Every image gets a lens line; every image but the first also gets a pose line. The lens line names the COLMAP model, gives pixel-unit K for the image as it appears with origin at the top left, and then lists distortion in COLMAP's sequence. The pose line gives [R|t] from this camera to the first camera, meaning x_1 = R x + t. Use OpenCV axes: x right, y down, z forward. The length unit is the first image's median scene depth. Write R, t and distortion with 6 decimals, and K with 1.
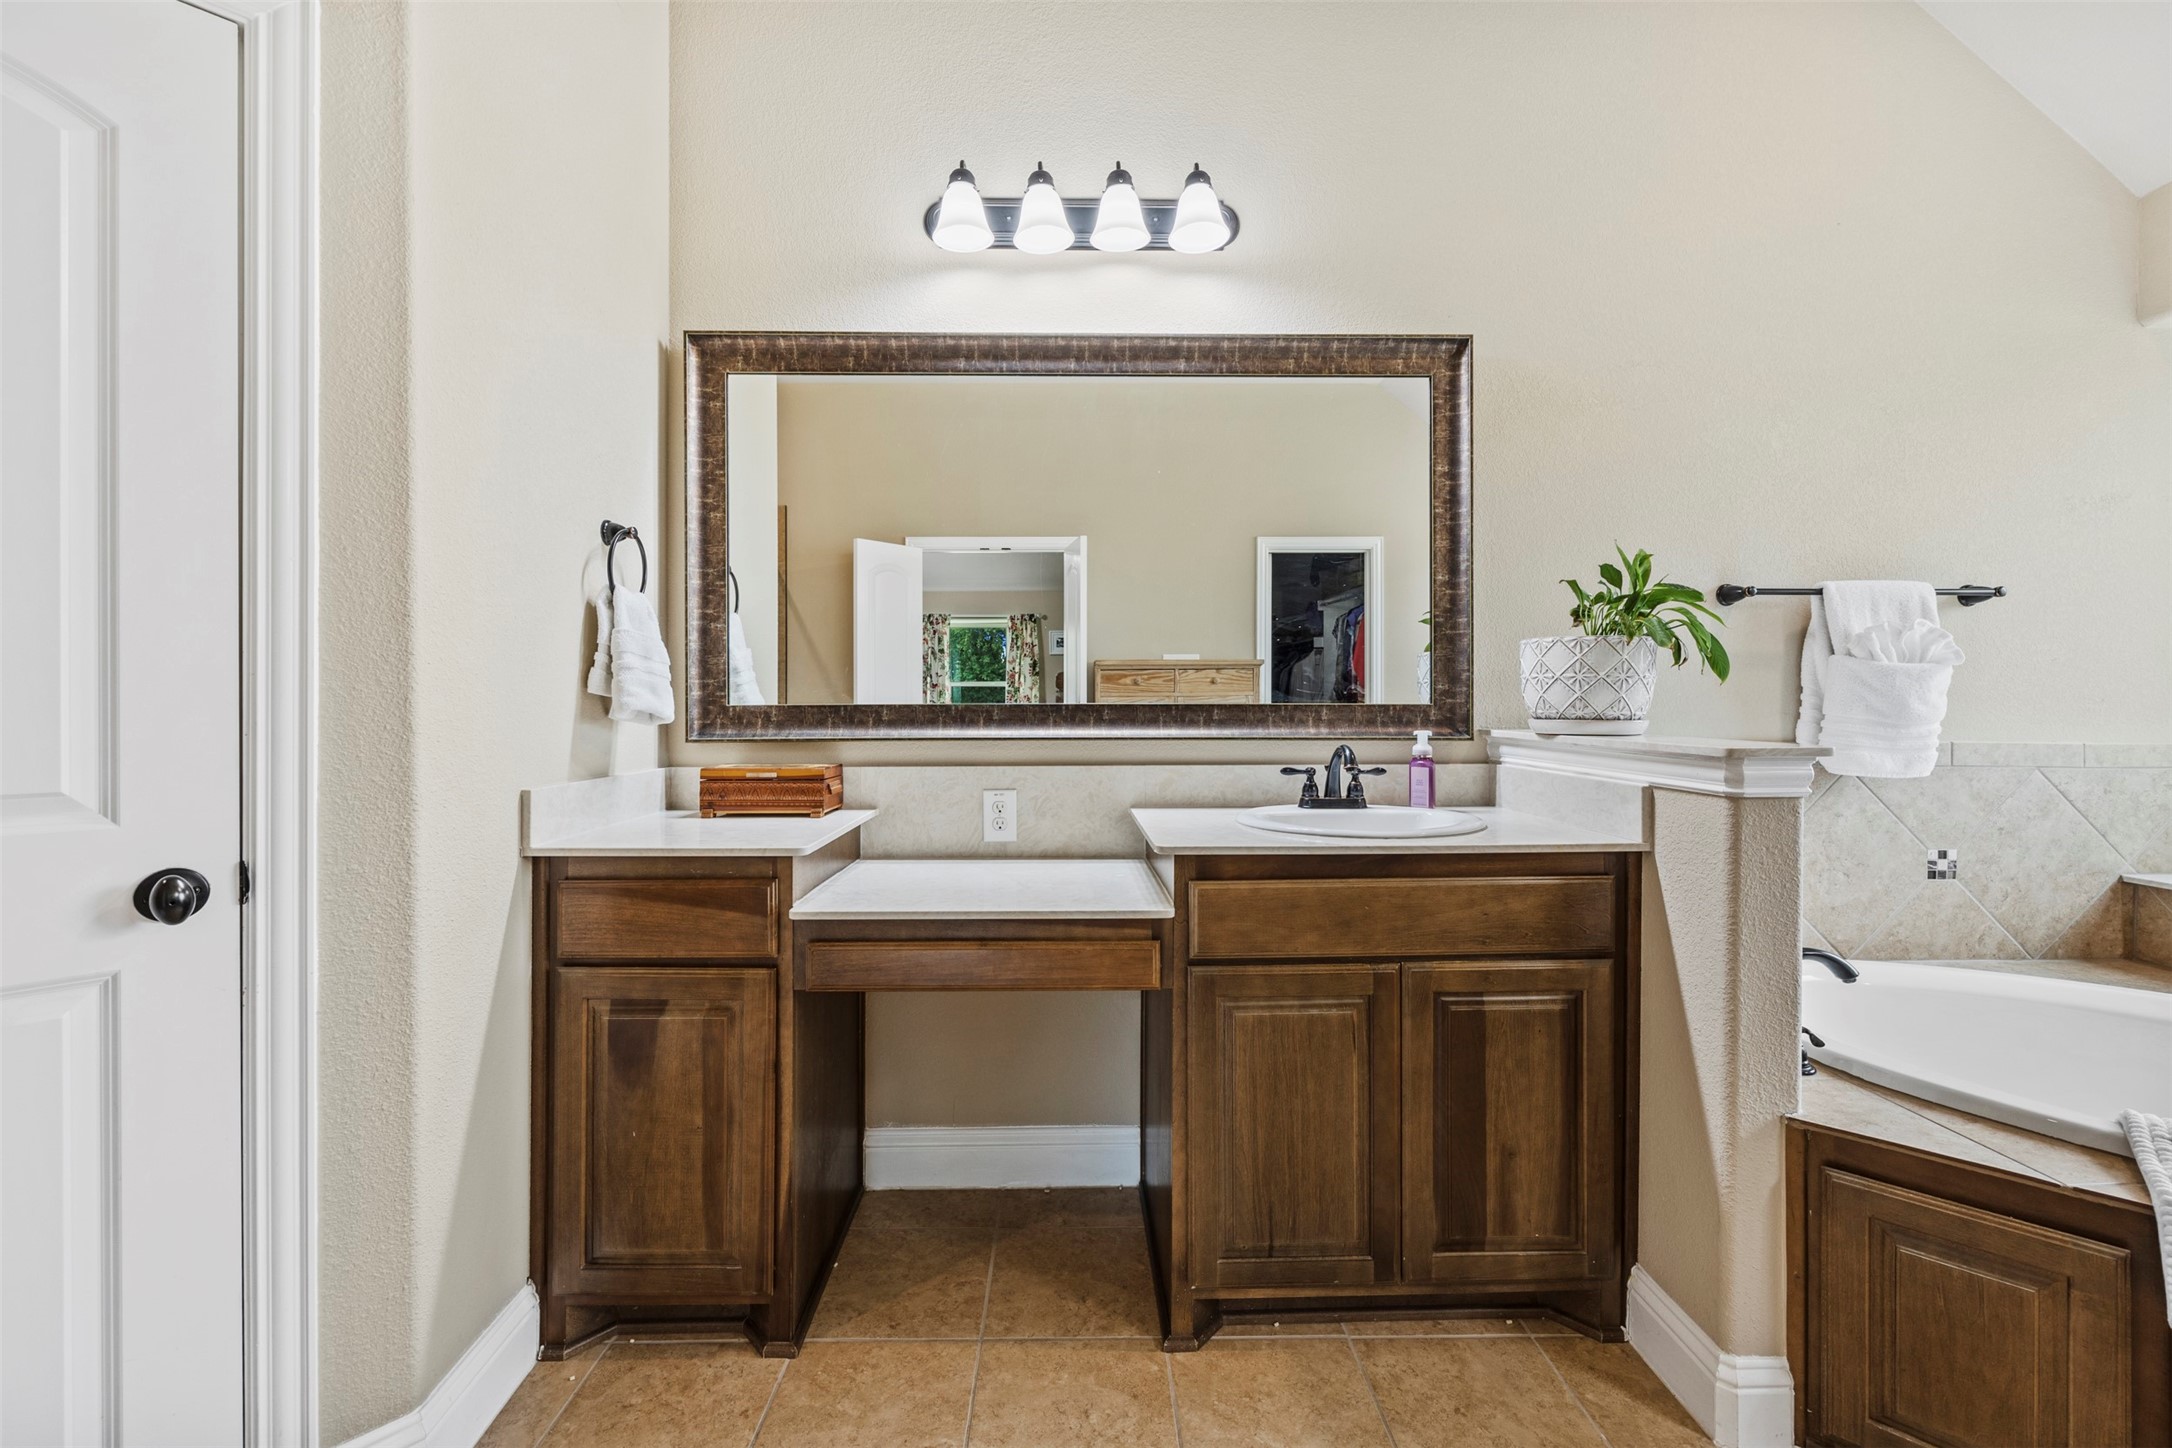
lens RADIAL K [[872.0, 0, 1085.8], [0, 872.0, 700.8], [0, 0, 1]] dist [-0.002597, -0.000093]
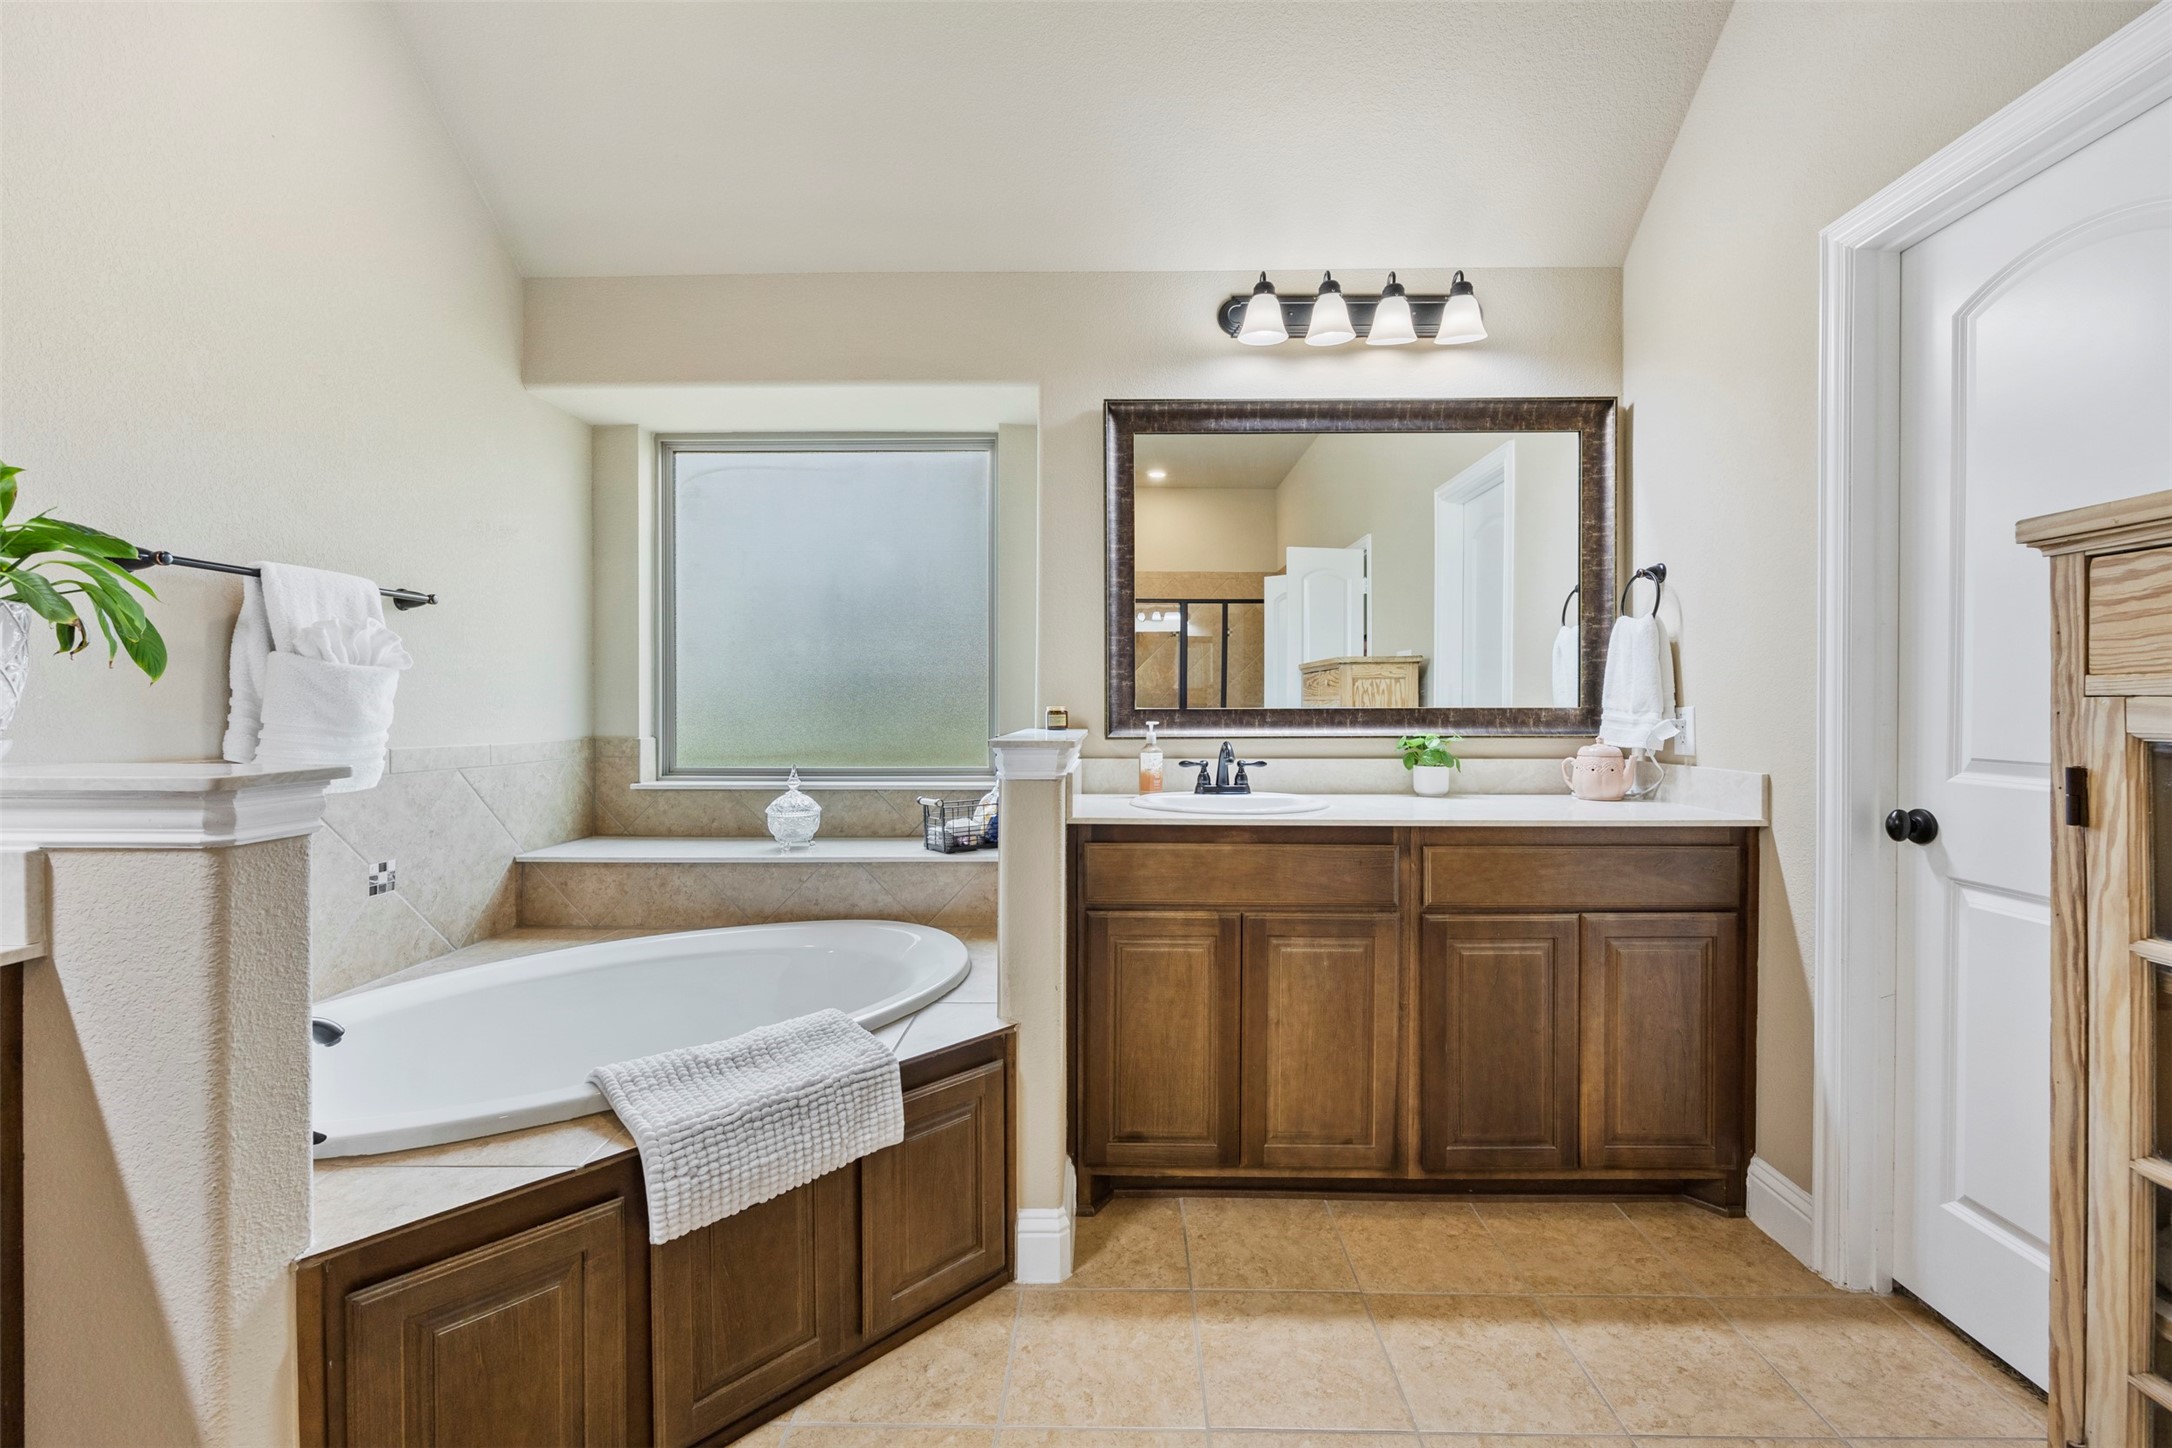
lens RADIAL K [[876.6, 0, 1101.8], [0, 876.6, 711.3], [0, 0, 1]] dist [-0.003564, -0.000259]
pose [[0.030525, -0.006515, 0.999513, 0.058901], [-0.000324, 0.999979, 0.006528, -0.001623], [-0.999534, -0.000523, 0.030522, 0.218506]]
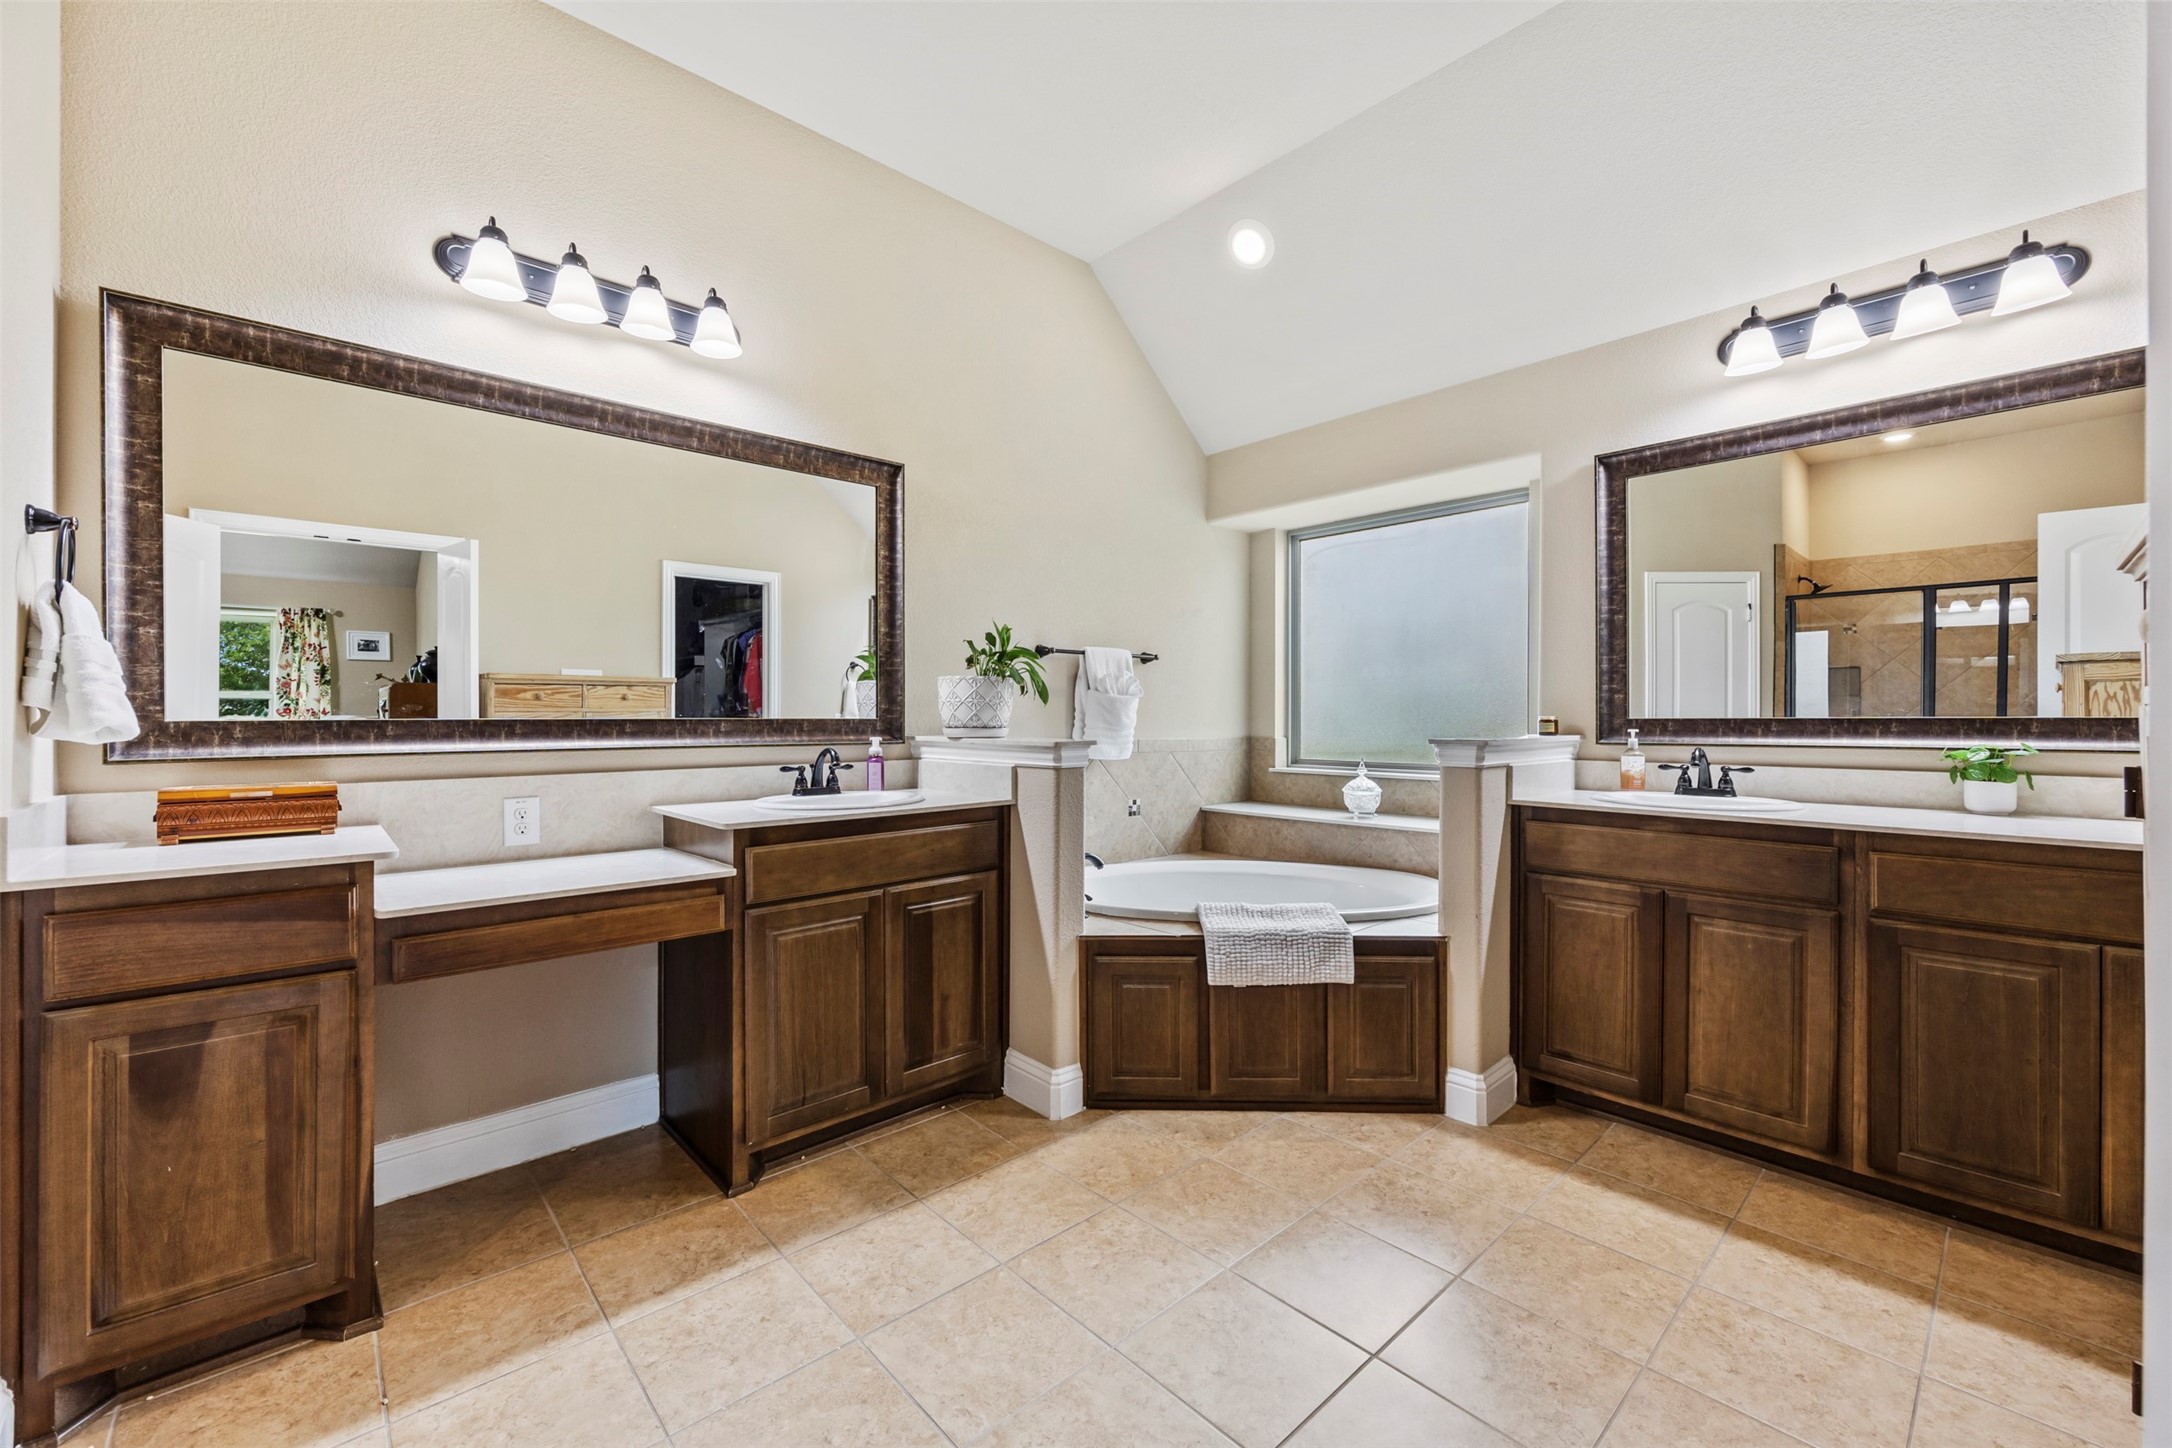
lens RADIAL K [[872.0, 0, 1085.8], [0, 872.0, 700.8], [0, 0, 1]] dist [-0.002597, -0.000093]
pose [[0.745341, 0.011997, 0.666575, -0.350423], [0.000052, 0.999837, -0.018054, 0.000602], [-0.666683, 0.013491, 0.745219, -0.332277]]
